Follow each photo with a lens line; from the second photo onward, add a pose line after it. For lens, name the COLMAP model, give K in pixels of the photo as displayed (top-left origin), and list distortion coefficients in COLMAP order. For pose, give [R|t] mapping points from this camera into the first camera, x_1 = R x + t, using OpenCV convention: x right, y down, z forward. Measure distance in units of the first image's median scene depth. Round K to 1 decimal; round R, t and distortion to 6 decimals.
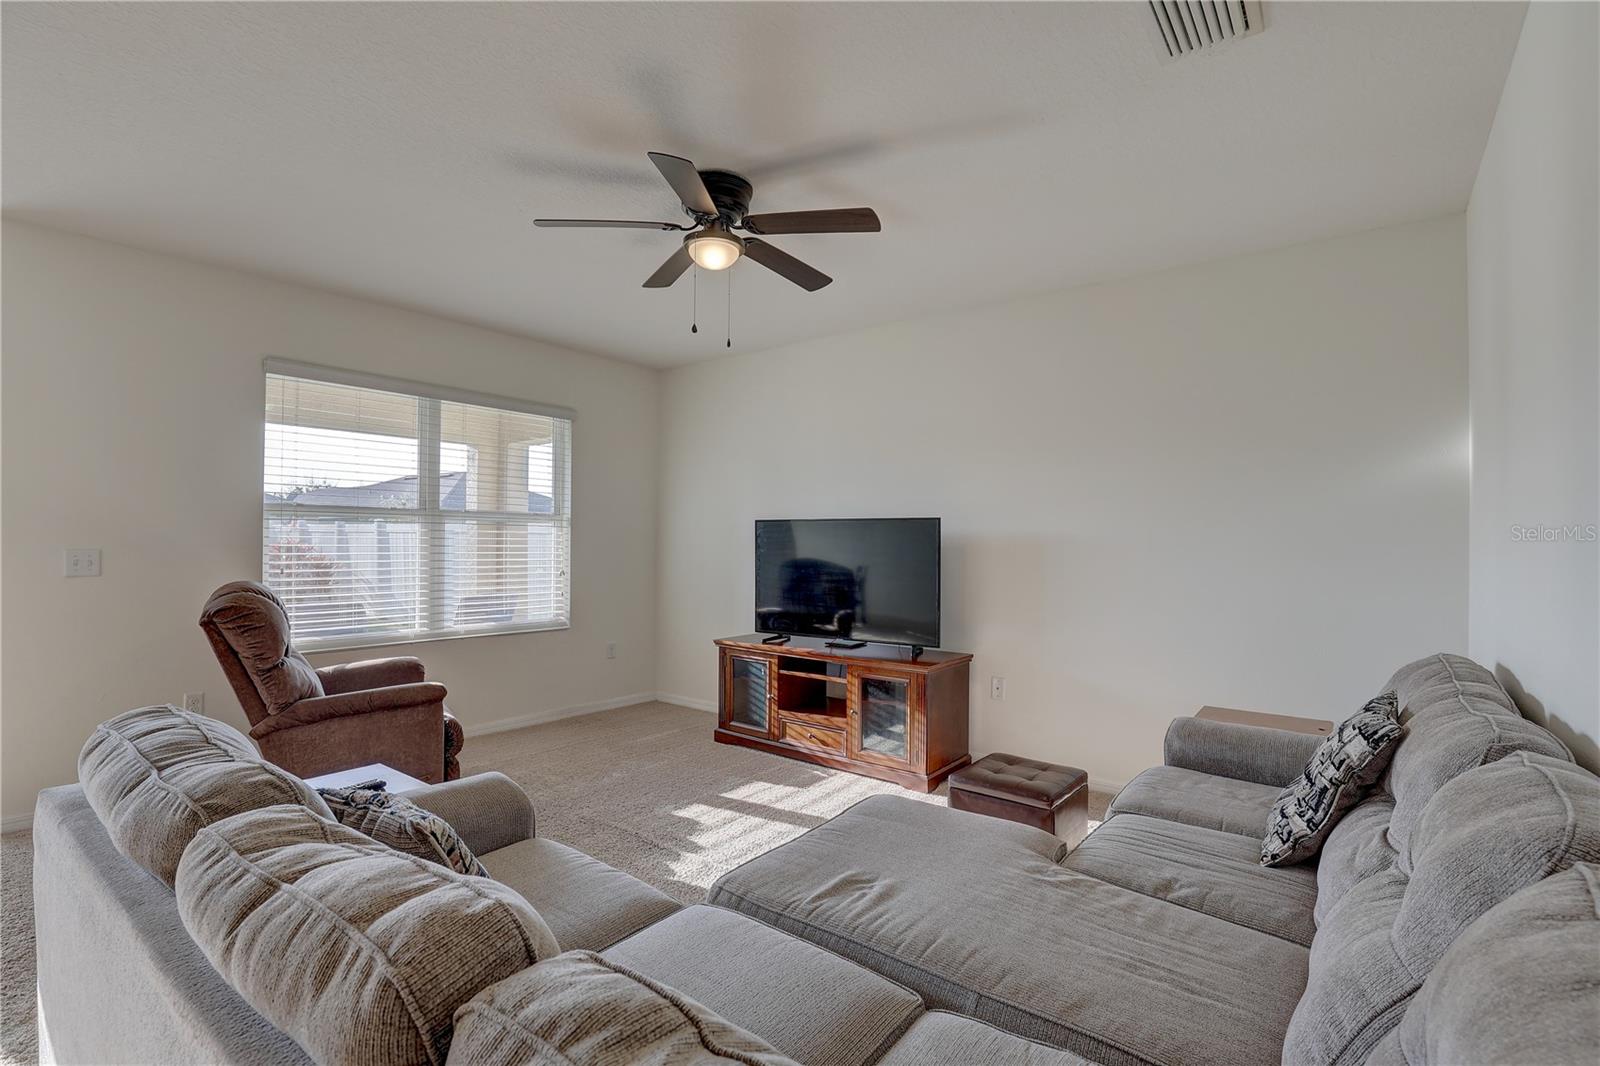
lens RADIAL K [[724.5, 0, 799.1], [0, 724.5, 543.3], [0, 0, 1]] dist [-0.034984, 0.002343]
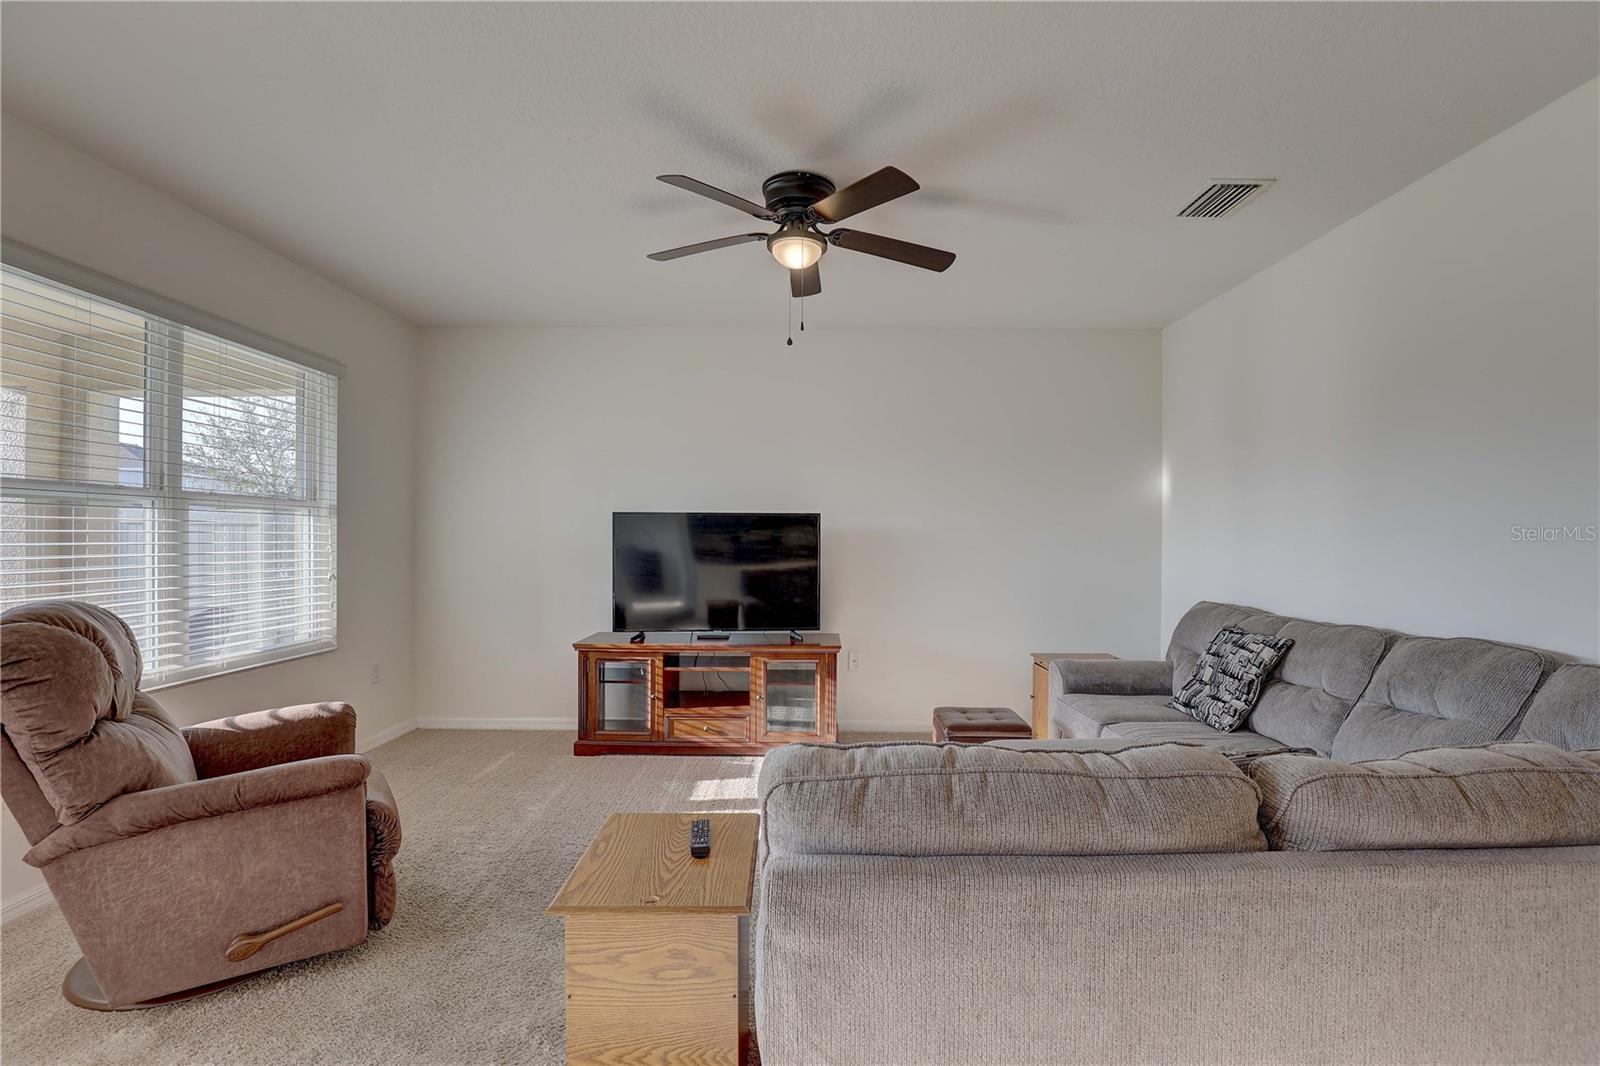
lens RADIAL K [[724.5, 0, 802.6], [0, 724.5, 537.4], [0, 0, 1]] dist [-0.034984, 0.002343]
pose [[0.794593, -0.004454, 0.607126, -0.496109], [0.002229, 0.999988, 0.004419, -0.003400], [-0.607138, -0.002158, 0.794593, 0.125167]]
